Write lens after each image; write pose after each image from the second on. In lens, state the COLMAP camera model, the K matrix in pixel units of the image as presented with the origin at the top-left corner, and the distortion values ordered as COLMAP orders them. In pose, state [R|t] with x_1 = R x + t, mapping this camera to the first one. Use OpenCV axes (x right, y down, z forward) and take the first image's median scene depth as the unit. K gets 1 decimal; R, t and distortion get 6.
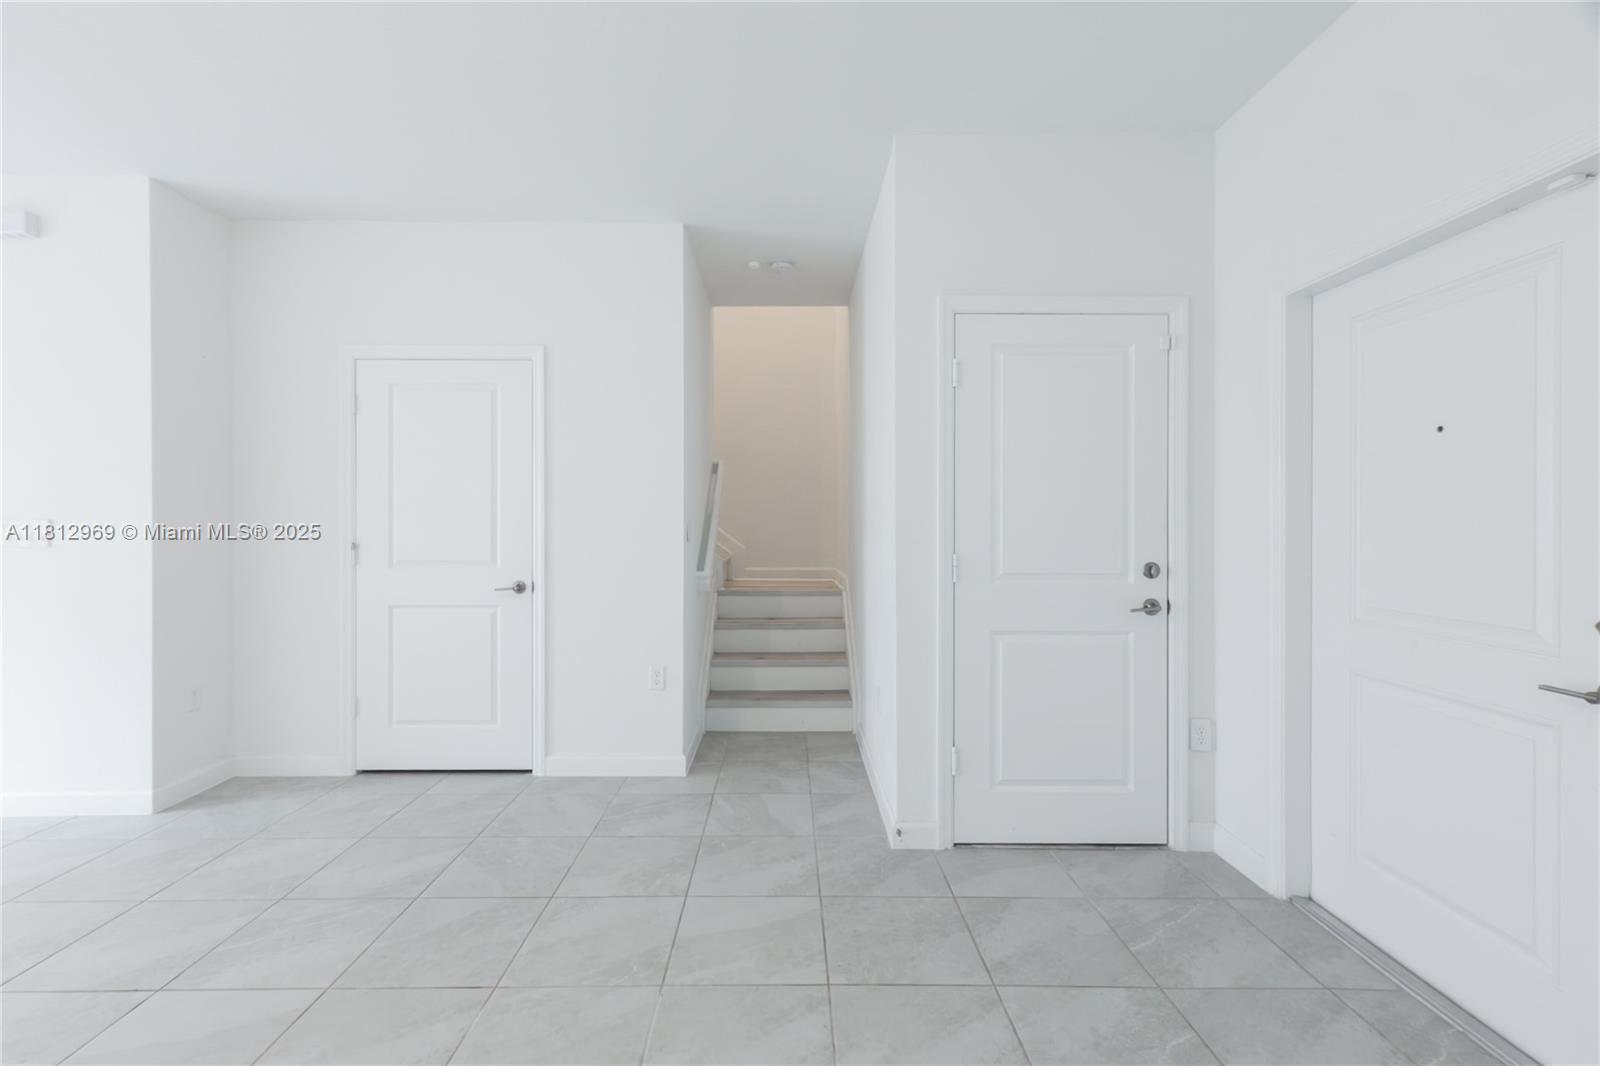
lens RADIAL K [[698.1, 0, 787.7], [0, 698.1, 524.2], [0, 0, 1]] dist [0.002376, 0.002209]
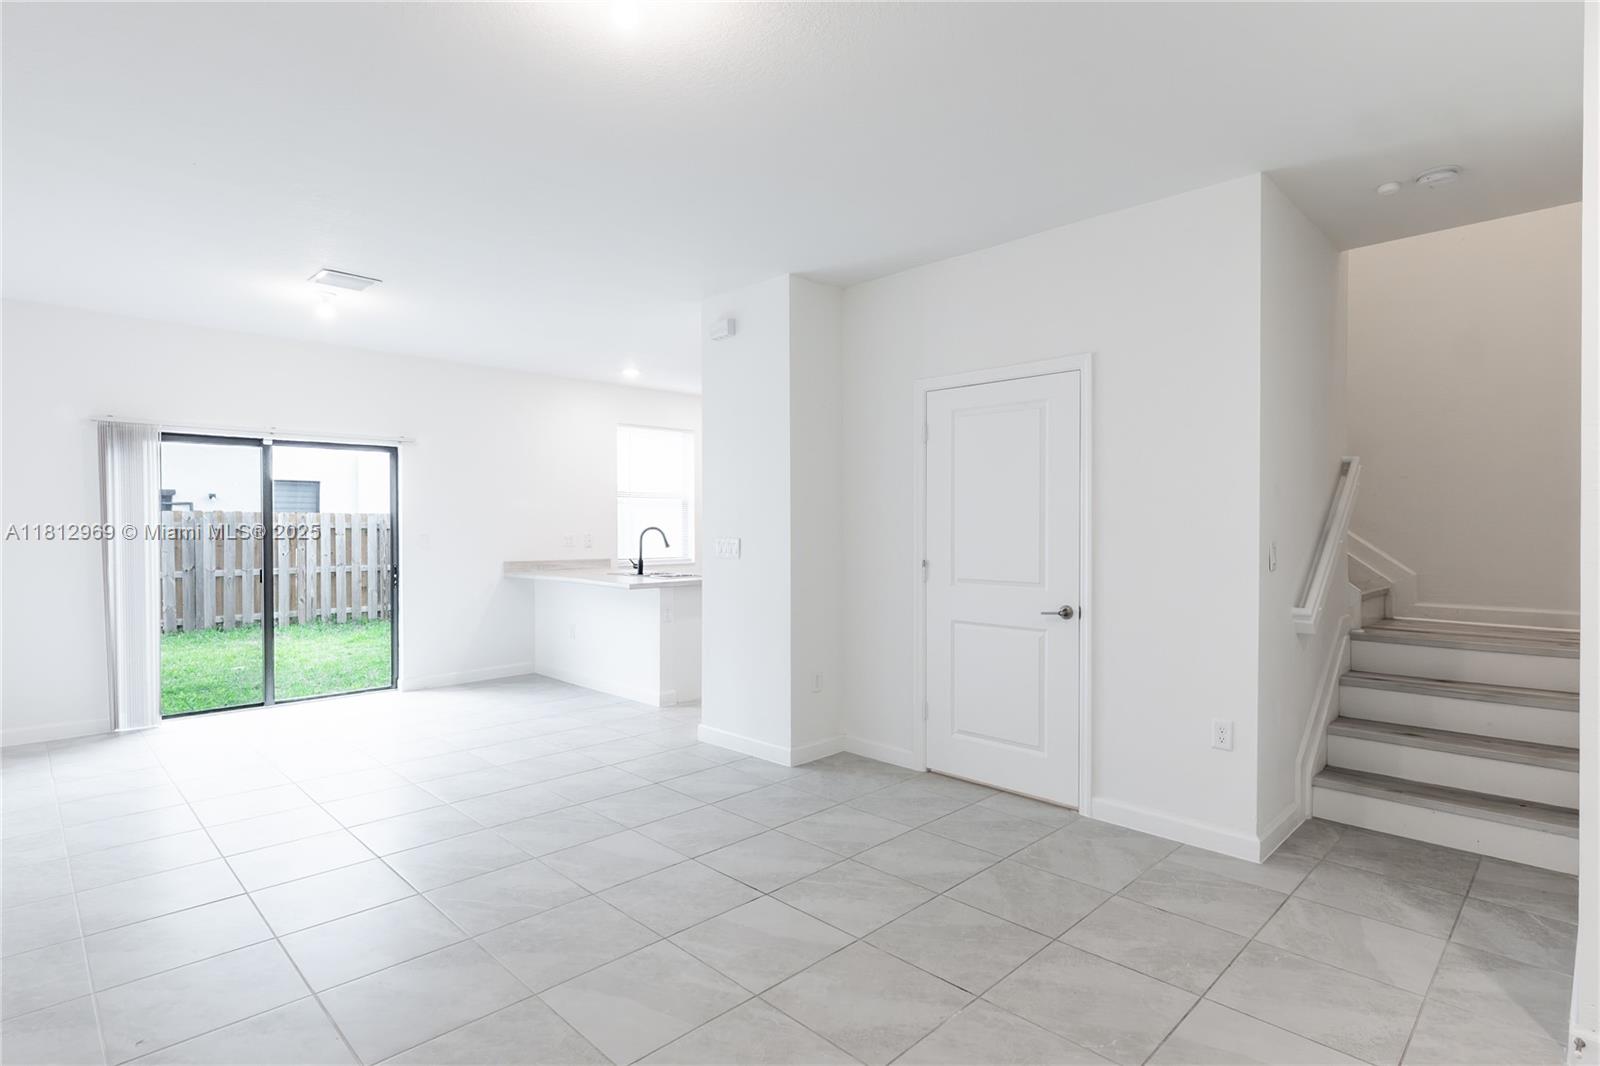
lens RADIAL K [[802.7, 0, 790.1], [0, 802.7, 533.0], [0, 0, 1]] dist [-0.006786, 0.002163]
pose [[0.694602, 0.005775, -0.719371, 0.141897], [0.001675, 0.999952, 0.009644, -0.029585], [0.719393, -0.007904, 0.694559, -0.023451]]
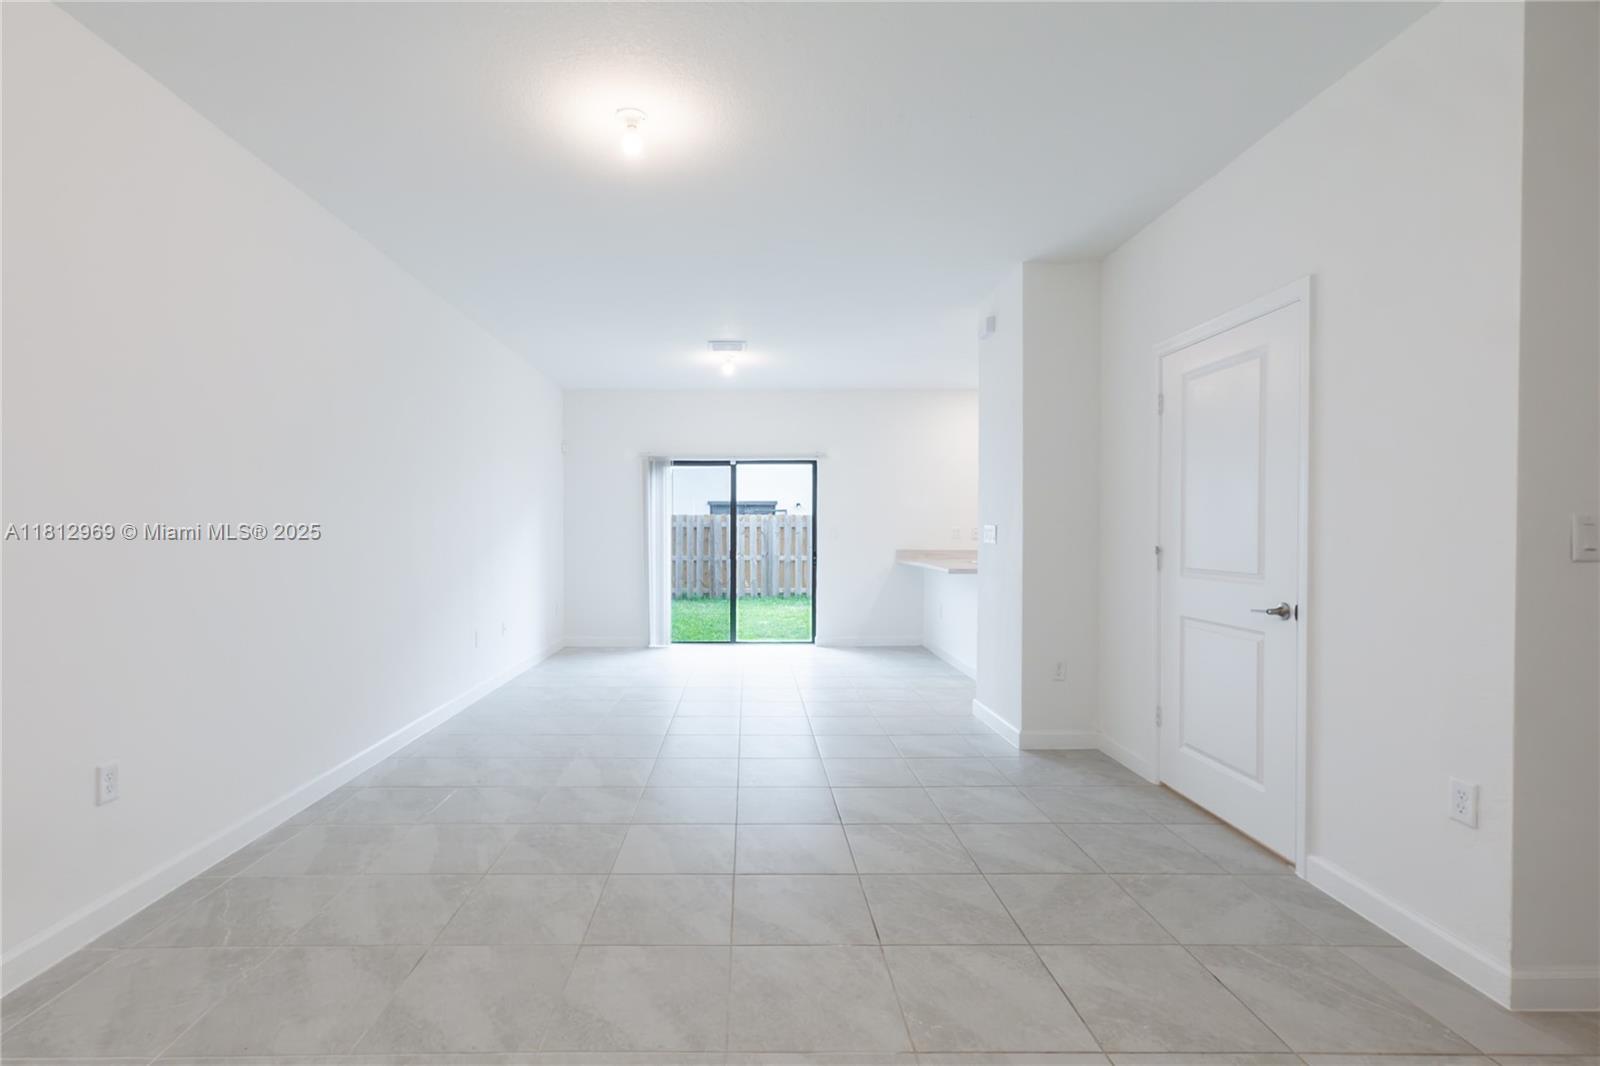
lens RADIAL K [[722.2, 0, 732.7], [0, 722.2, 531.7], [0, 0, 1]] dist [-0.001105, 0.000119]
pose [[-0.014178, 0.003572, -0.999893, 0.409583], [0.002011, 0.999992, 0.003544, 0.000815], [0.999897, -0.001960, -0.014185, 0.440144]]
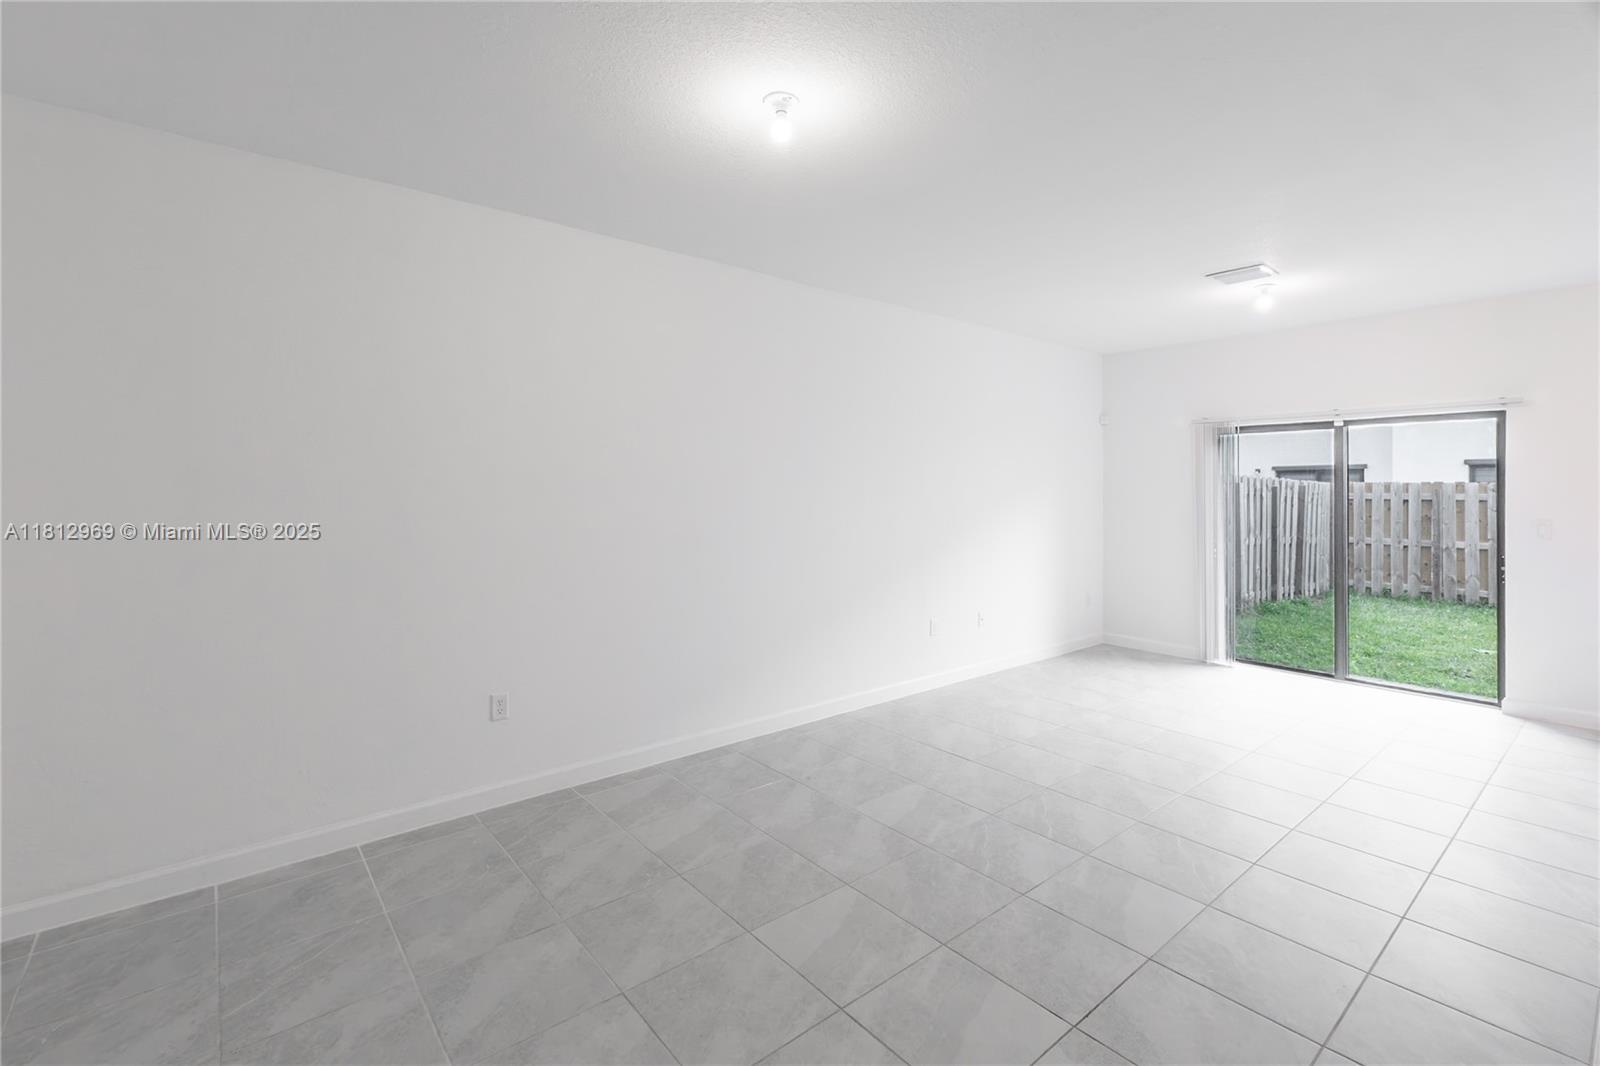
lens RADIAL K [[698.1, 0, 785.3], [0, 698.1, 486.1], [0, 0, 1]] dist [0.002376, 0.002209]
pose [[-0.768773, -0.004264, -0.639508, 0.047022], [0.000017, 0.999978, -0.006689, -0.064556], [0.639522, -0.005153, -0.768755, 0.858002]]
